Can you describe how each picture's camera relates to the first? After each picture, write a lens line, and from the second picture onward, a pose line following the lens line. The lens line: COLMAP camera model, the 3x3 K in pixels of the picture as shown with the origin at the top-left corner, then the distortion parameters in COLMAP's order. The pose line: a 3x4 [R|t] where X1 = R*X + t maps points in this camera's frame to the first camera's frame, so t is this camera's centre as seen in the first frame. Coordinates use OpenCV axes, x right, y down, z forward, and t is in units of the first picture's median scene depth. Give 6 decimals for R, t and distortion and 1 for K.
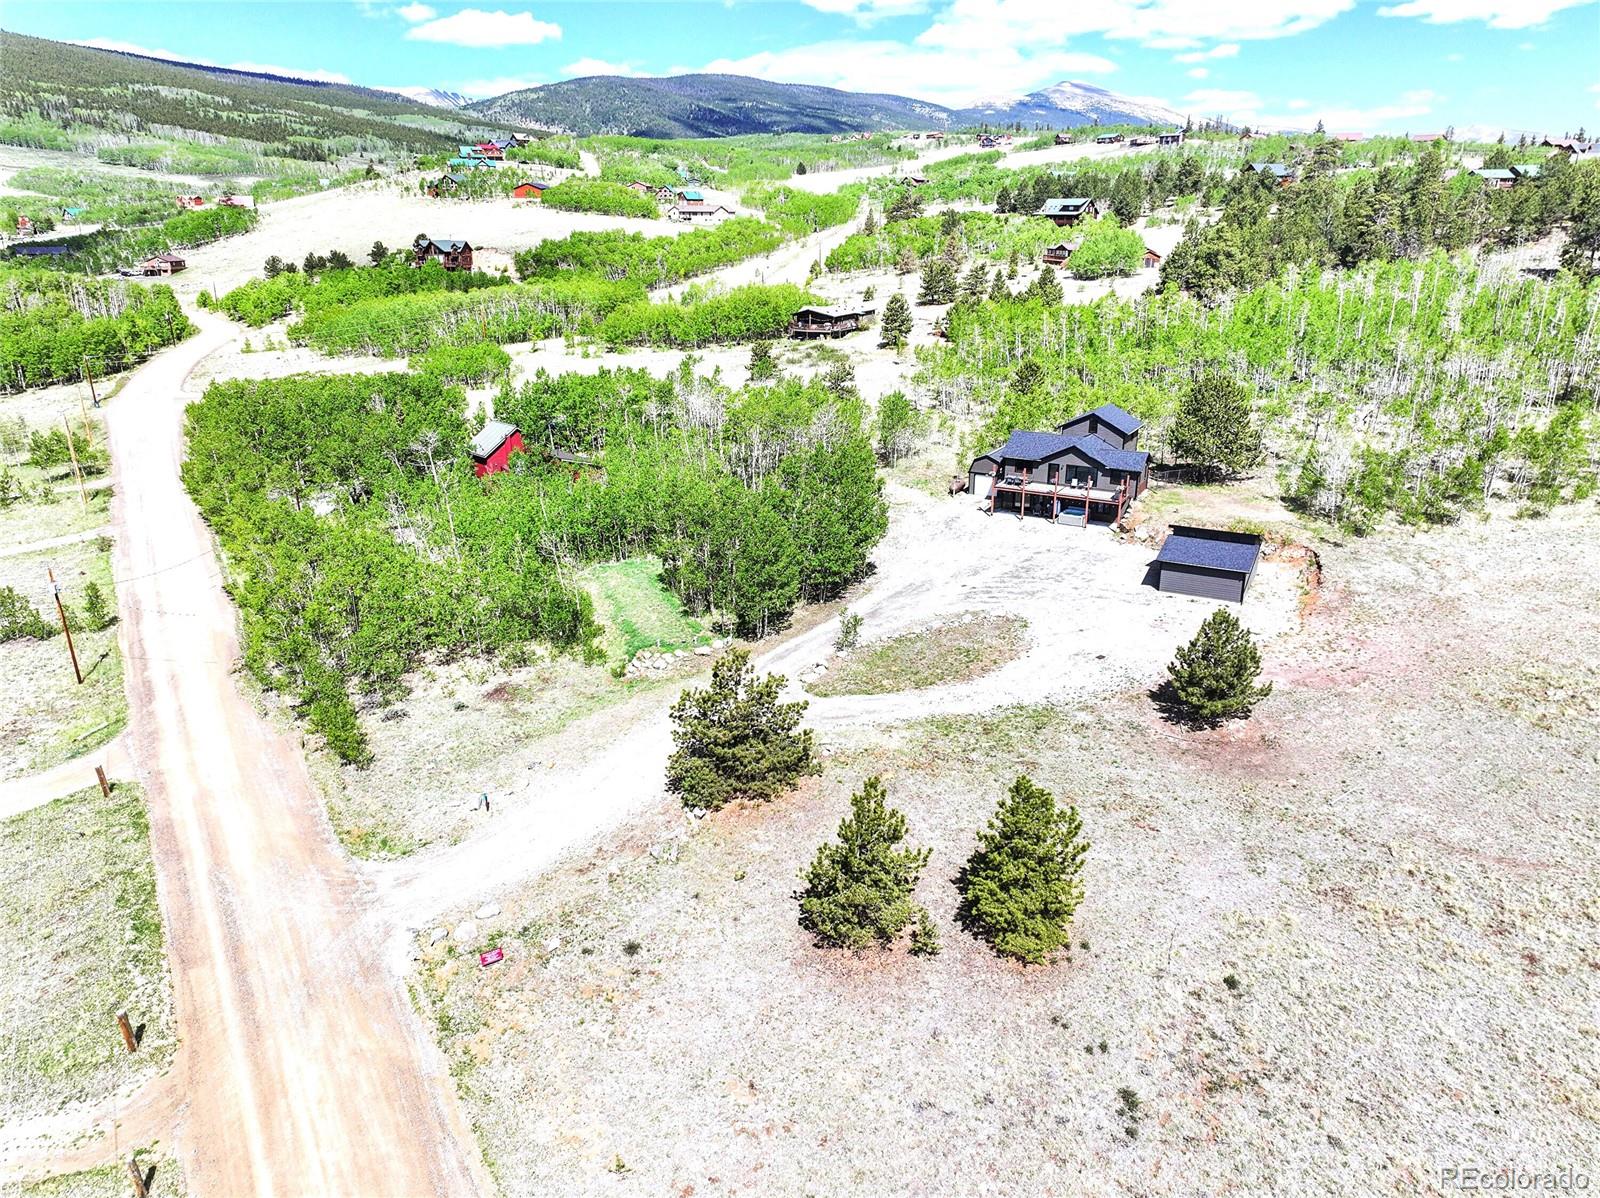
lens RADIAL K [[1117.3, 0, 806.0], [0, 1117.3, 602.3], [0, 0, 1]] dist [-0.006114, 0.025450]
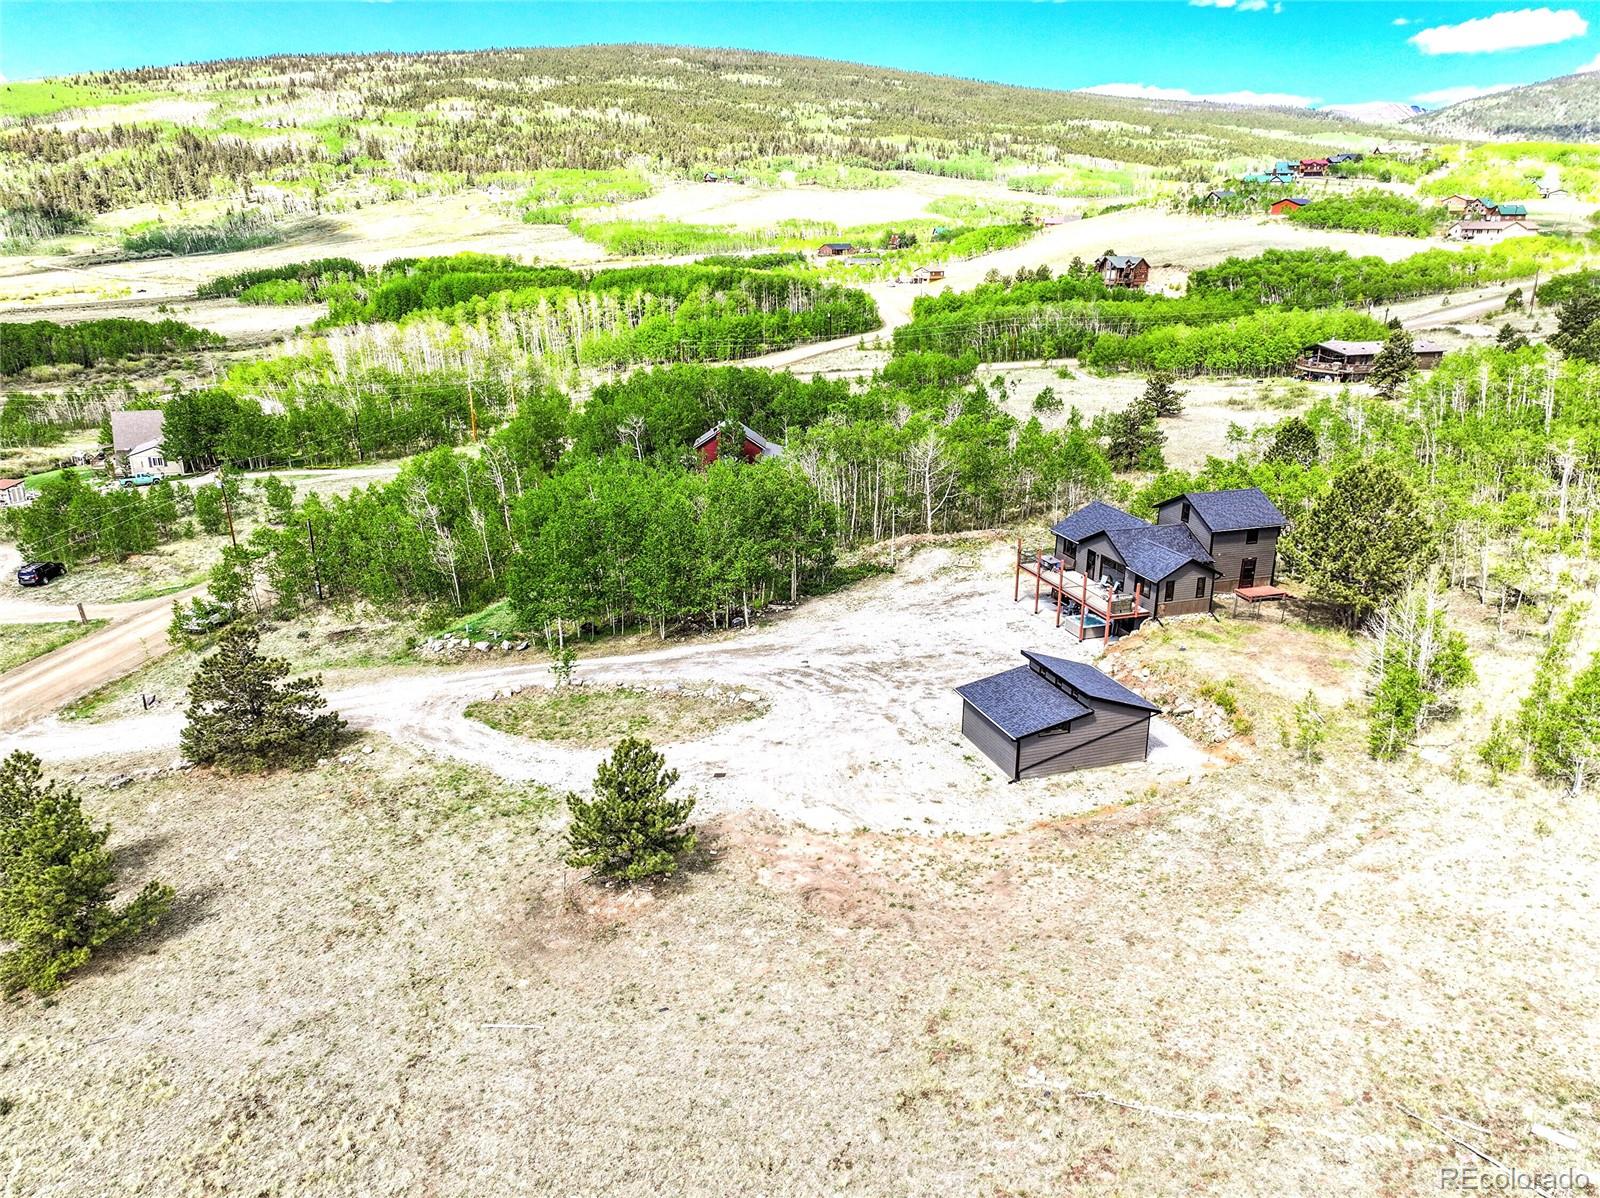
lens RADIAL K [[1117.3, 0, 806.0], [0, 1117.3, 602.3], [0, 0, 1]] dist [-0.006114, 0.025450]
pose [[0.732333, 0.219182, -0.644707, 0.130759], [-0.230210, 0.970726, 0.068519, -0.022459], [0.640852, 0.098240, 0.761352, 0.073119]]
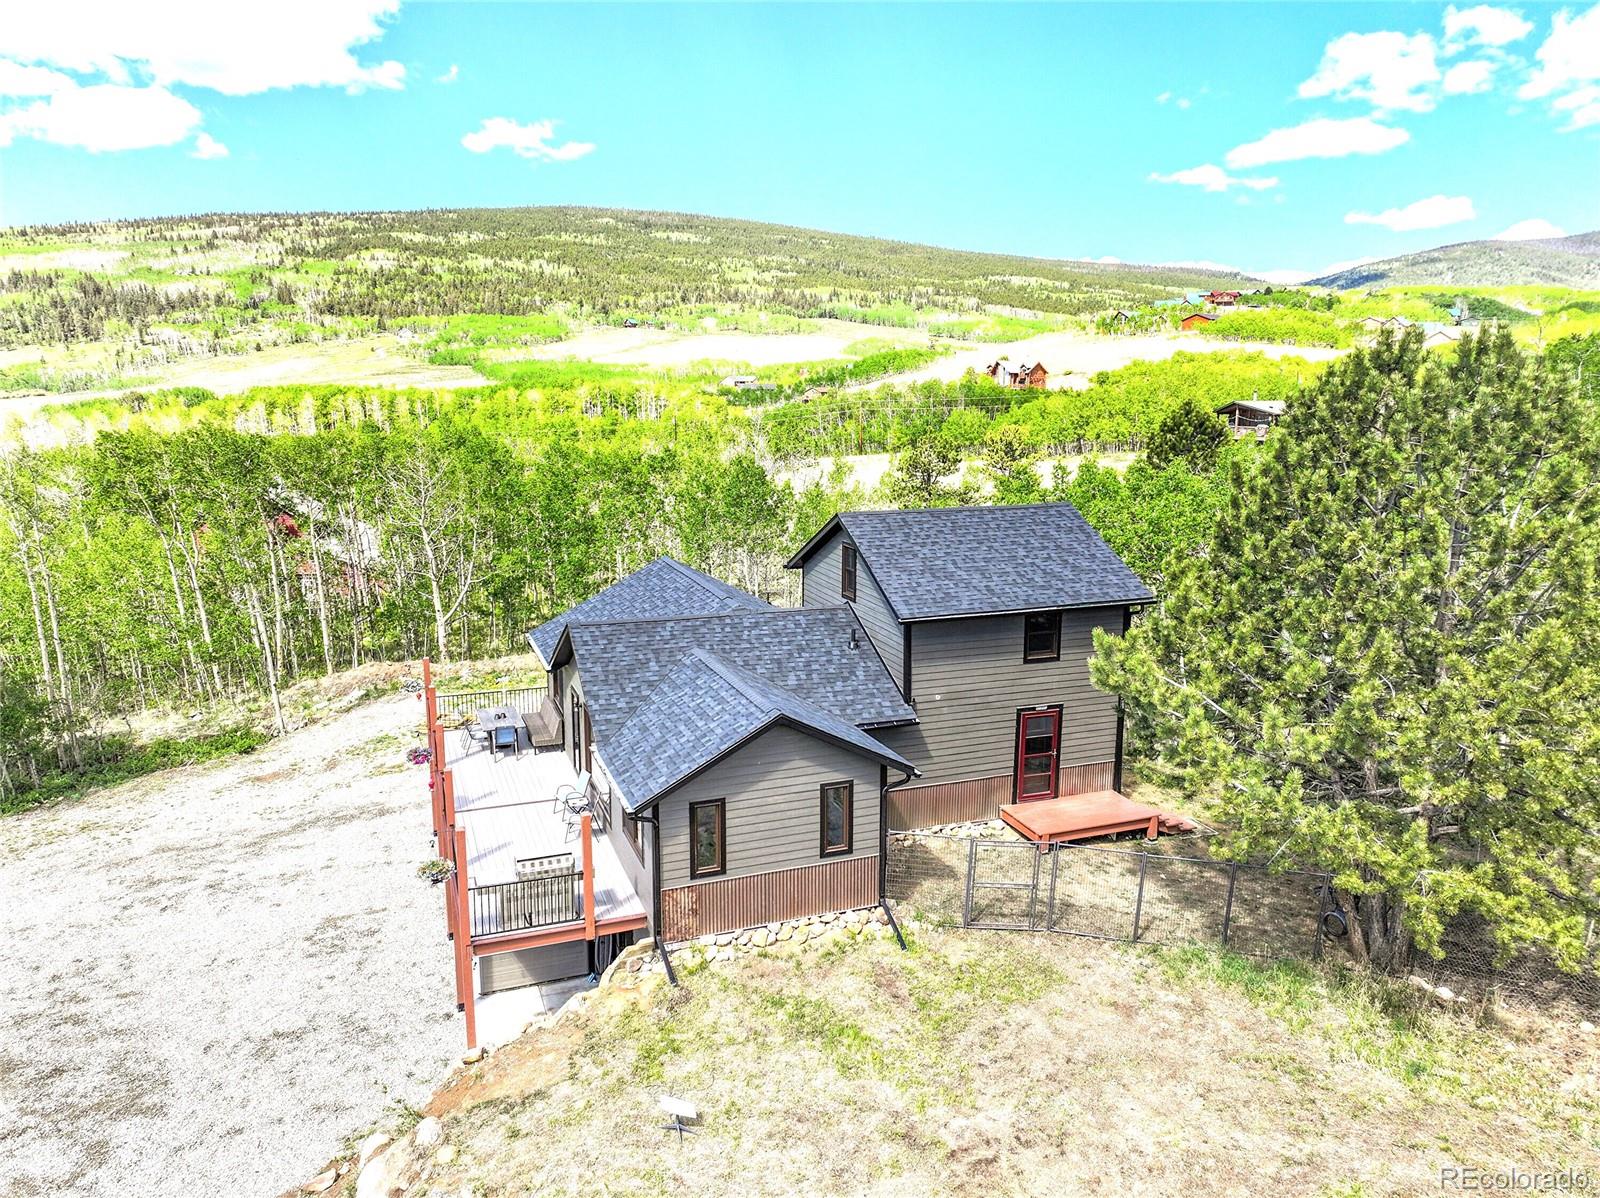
lens RADIAL K [[1117.3, 0, 806.0], [0, 1117.3, 602.3], [0, 0, 1]] dist [-0.006114, 0.025450]
pose [[0.765036, 0.124828, -0.631773, 0.094693], [-0.217045, 0.973616, -0.070457, -0.031410], [0.606310, 0.191025, 0.771944, 0.193475]]
